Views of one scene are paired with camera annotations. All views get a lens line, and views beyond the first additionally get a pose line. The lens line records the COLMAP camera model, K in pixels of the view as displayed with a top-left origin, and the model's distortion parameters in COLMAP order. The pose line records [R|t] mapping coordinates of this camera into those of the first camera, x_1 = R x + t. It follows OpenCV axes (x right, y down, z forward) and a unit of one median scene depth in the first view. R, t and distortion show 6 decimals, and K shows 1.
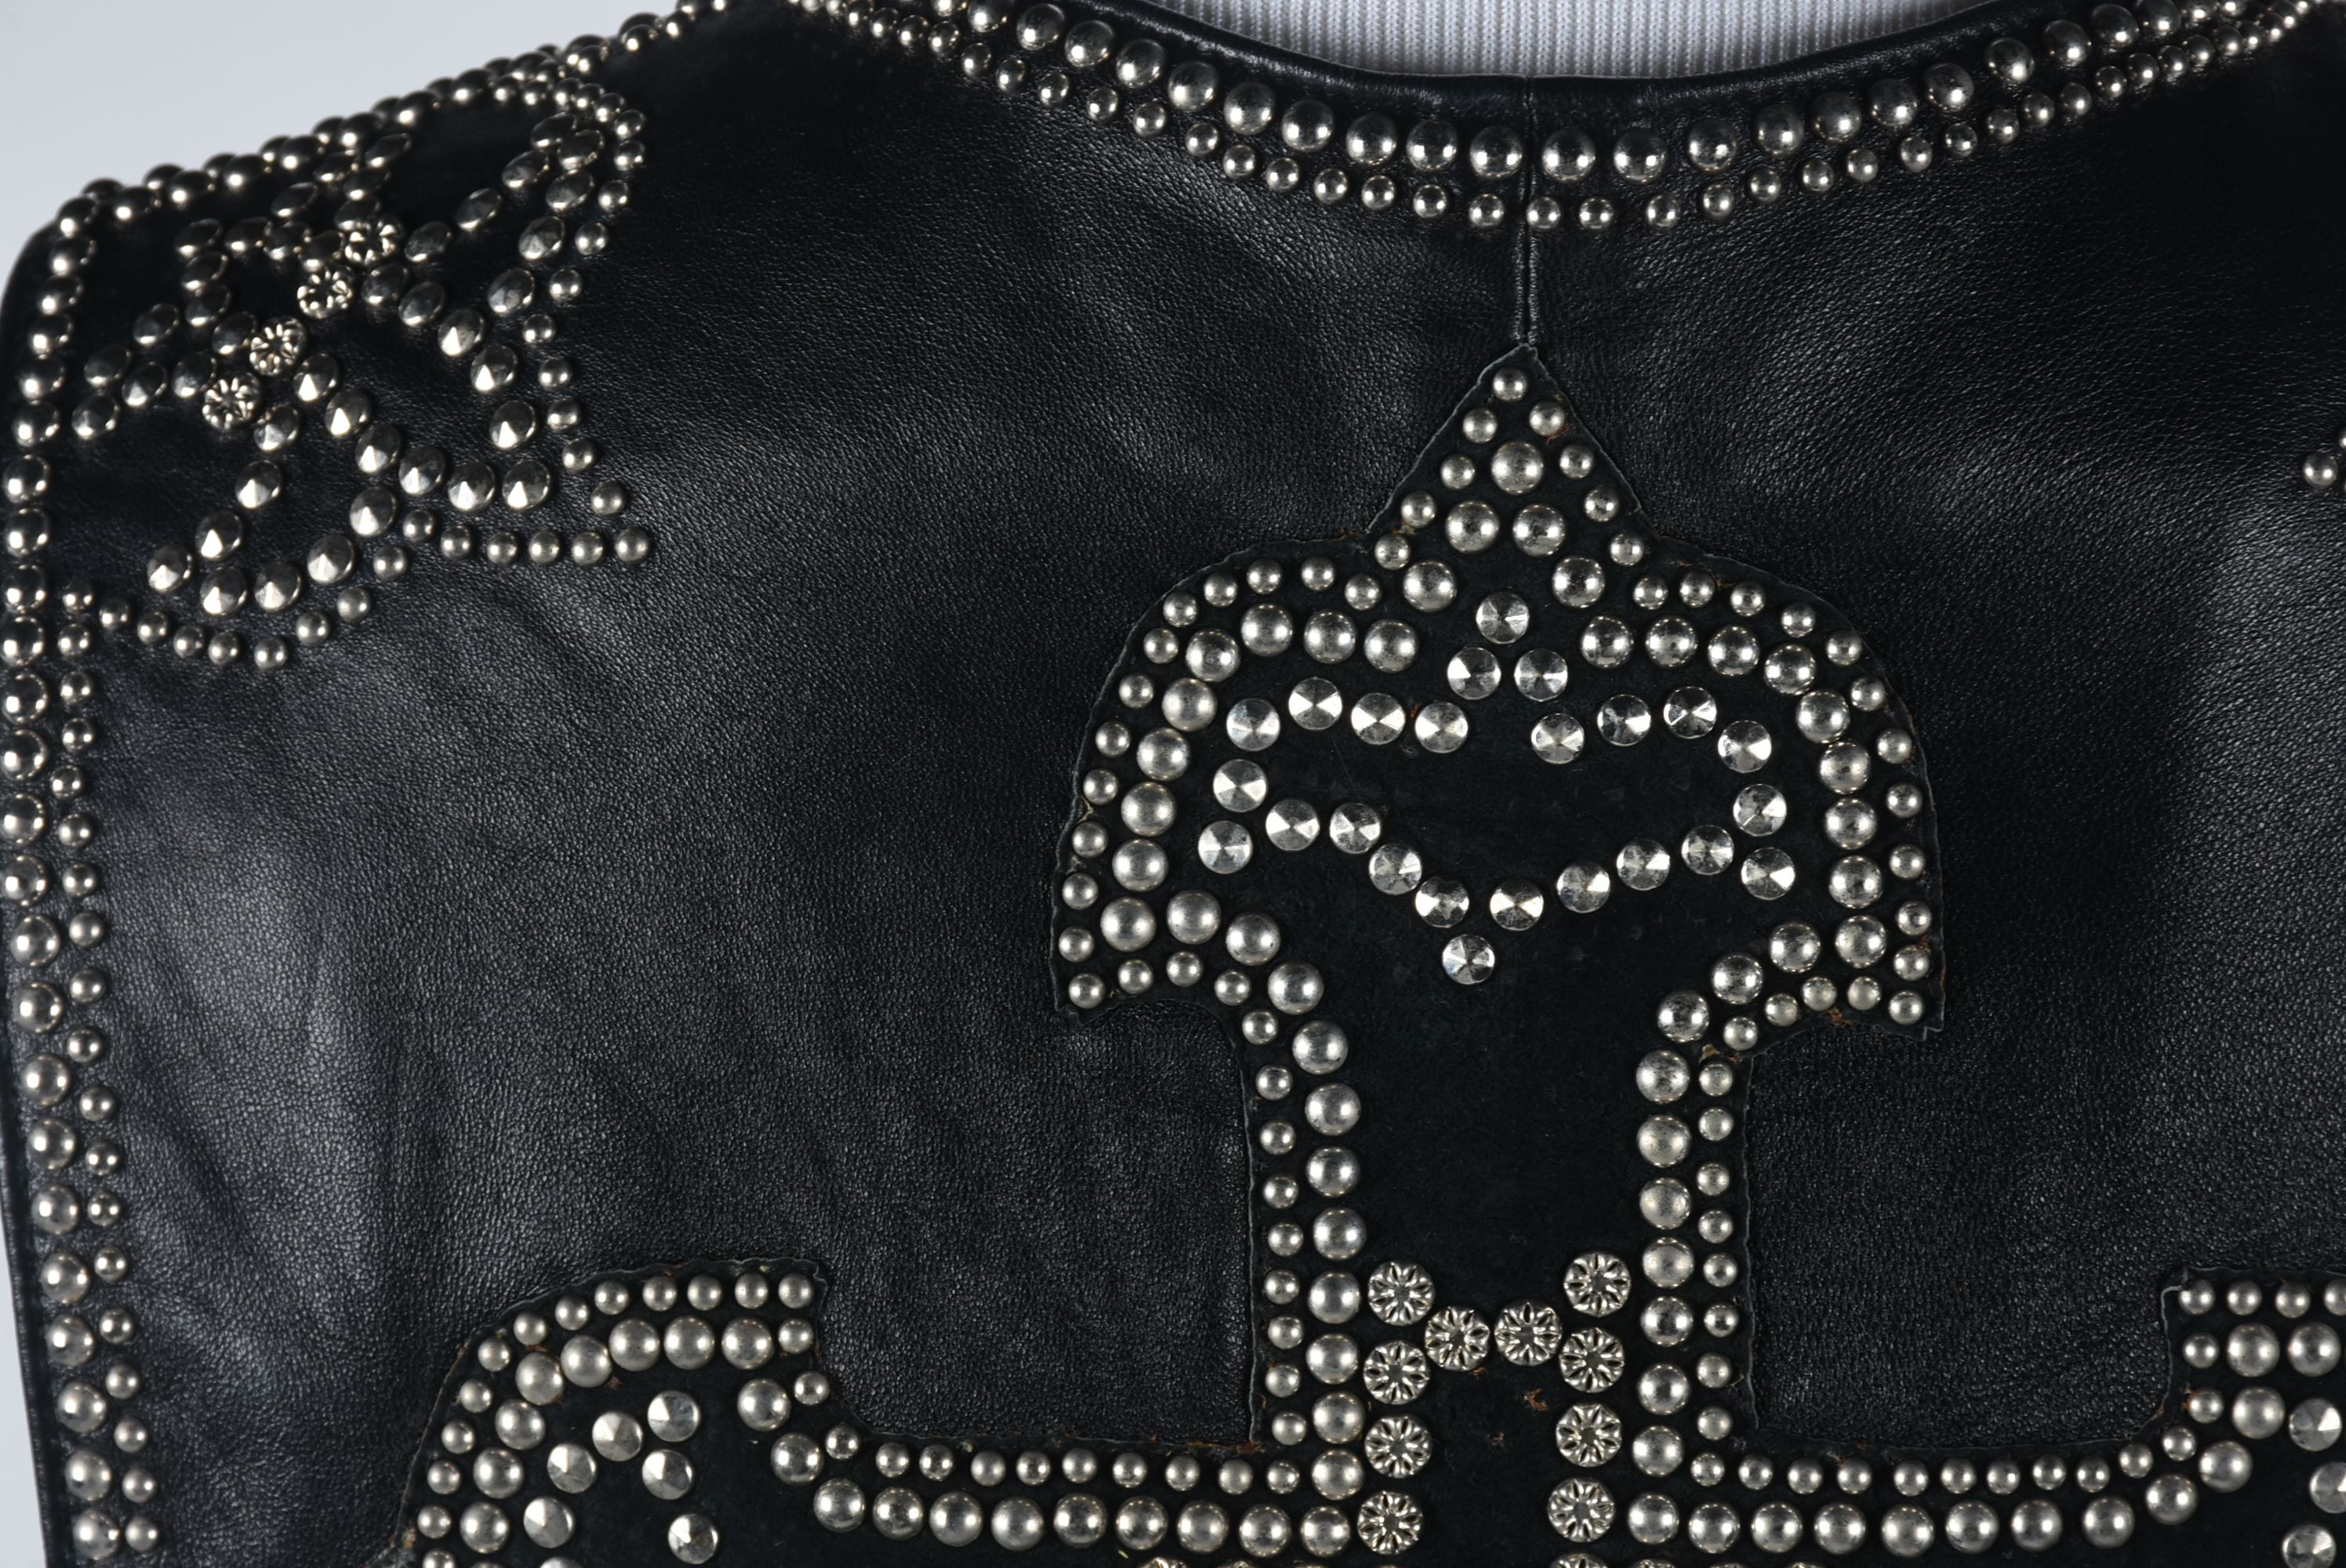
lens RADIAL K [[8966.6, 0, 1171.4], [0, 8966.6, 785.1], [0, 0, 1]] dist [-0.055056, 0.000000]
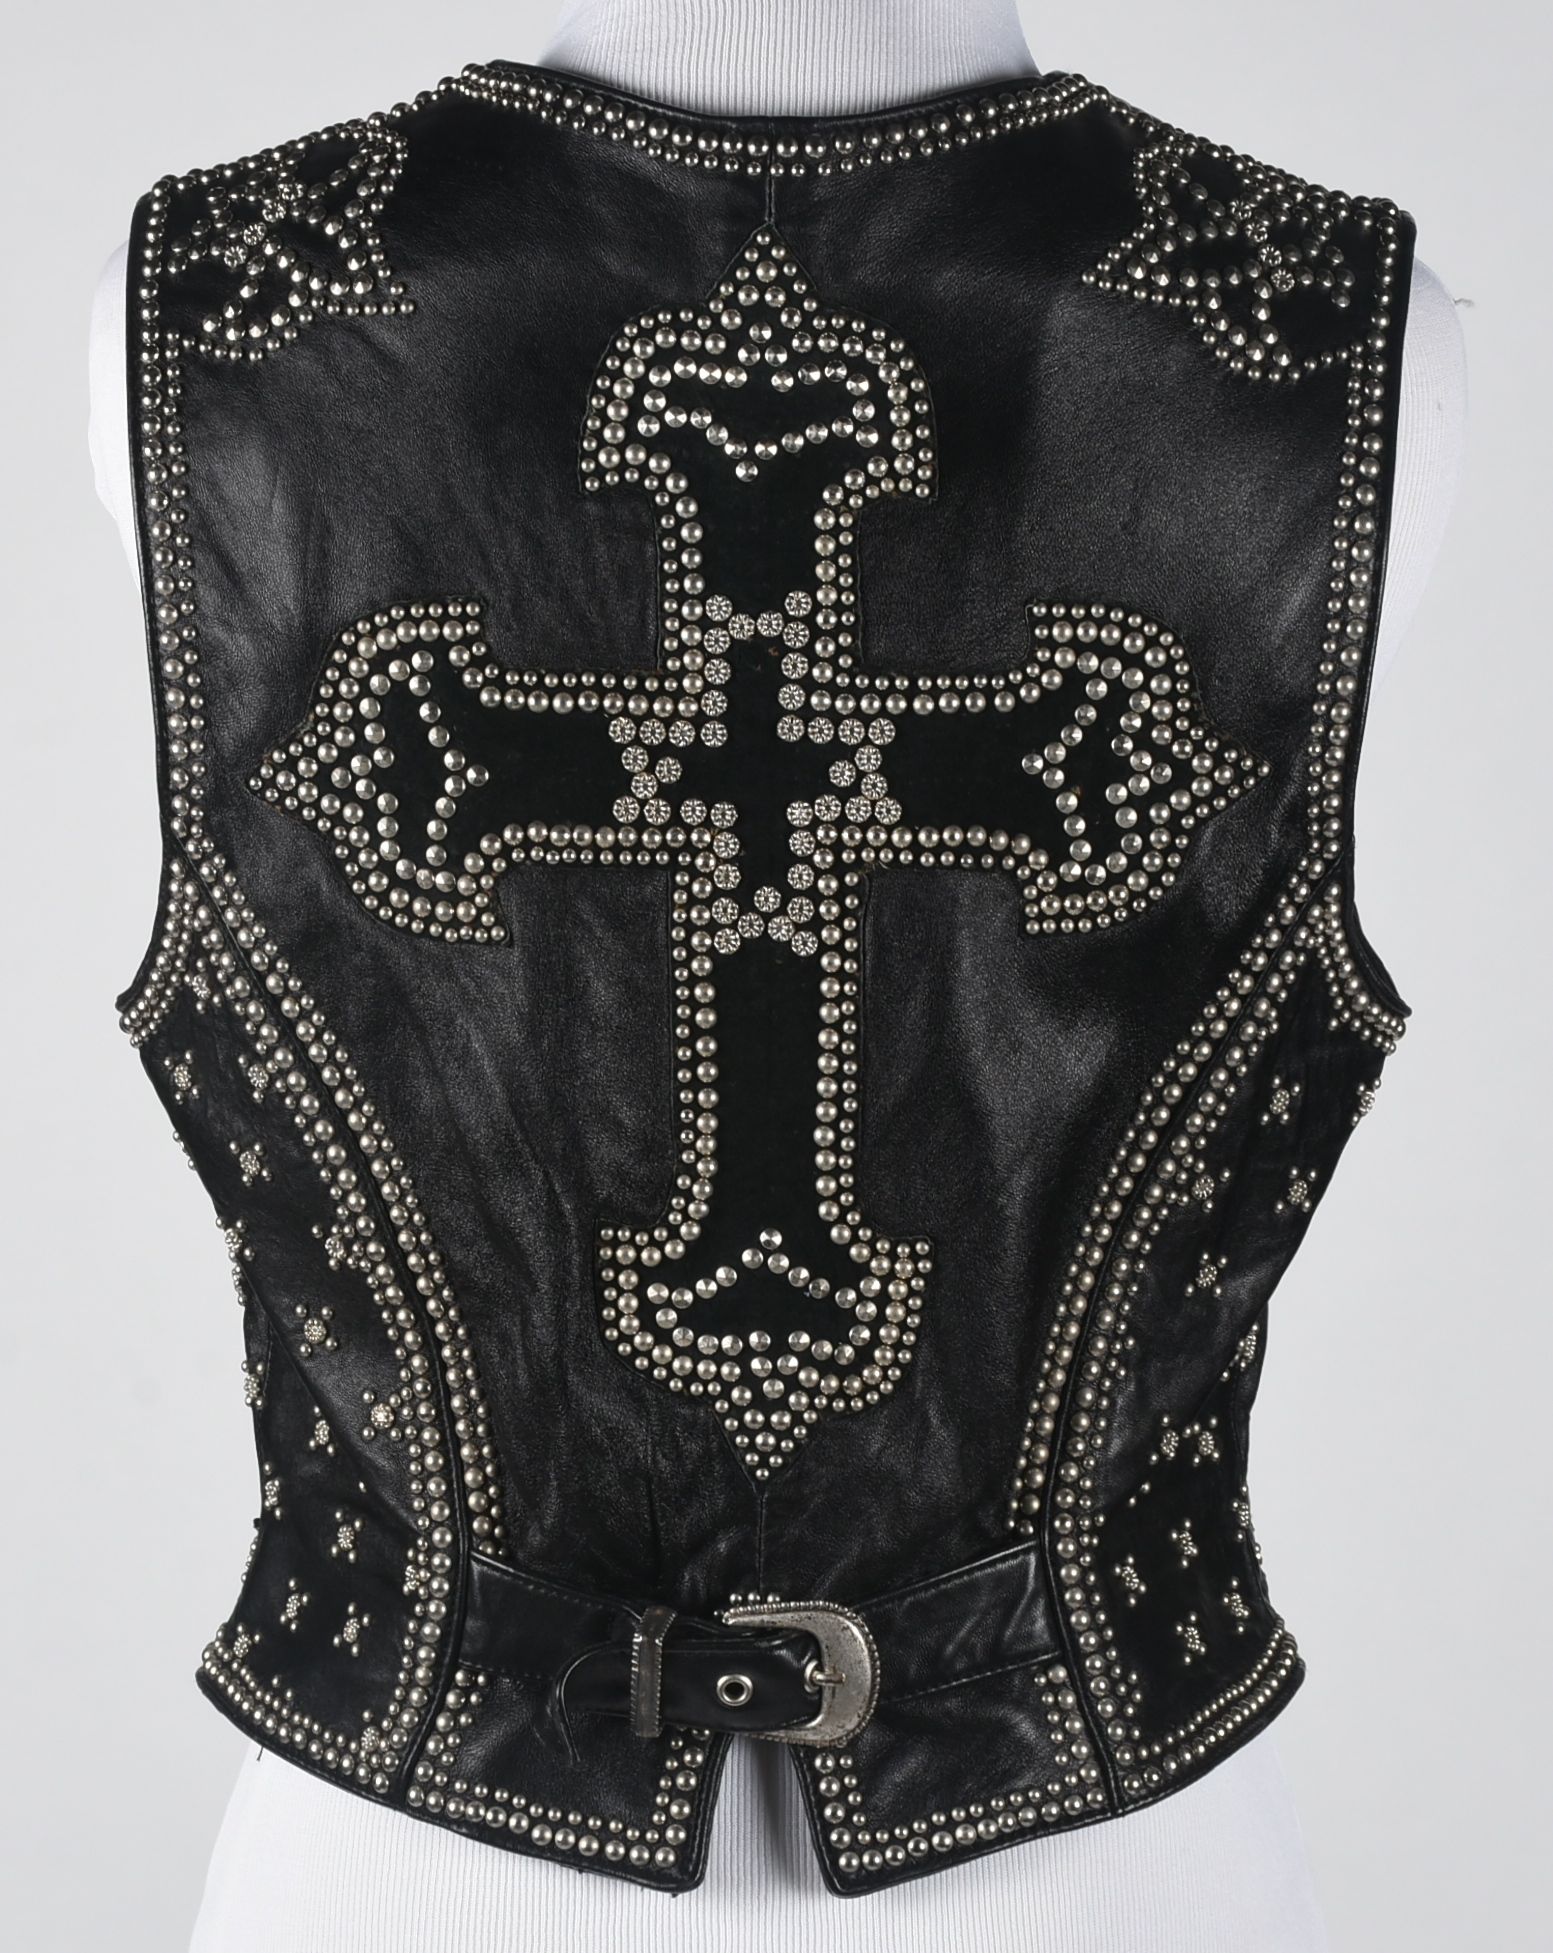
lens RADIAL K [[6930.0, 0, 775.5], [0, 6930.0, 975.5], [0, 0, 1]] dist [-0.144710, 0.000000]
pose [[0.998933, 0.001110, 0.046172, -0.046792], [-0.000760, 0.999971, -0.007593, 0.171972], [-0.046180, 0.007550, 0.998905, -0.905778]]
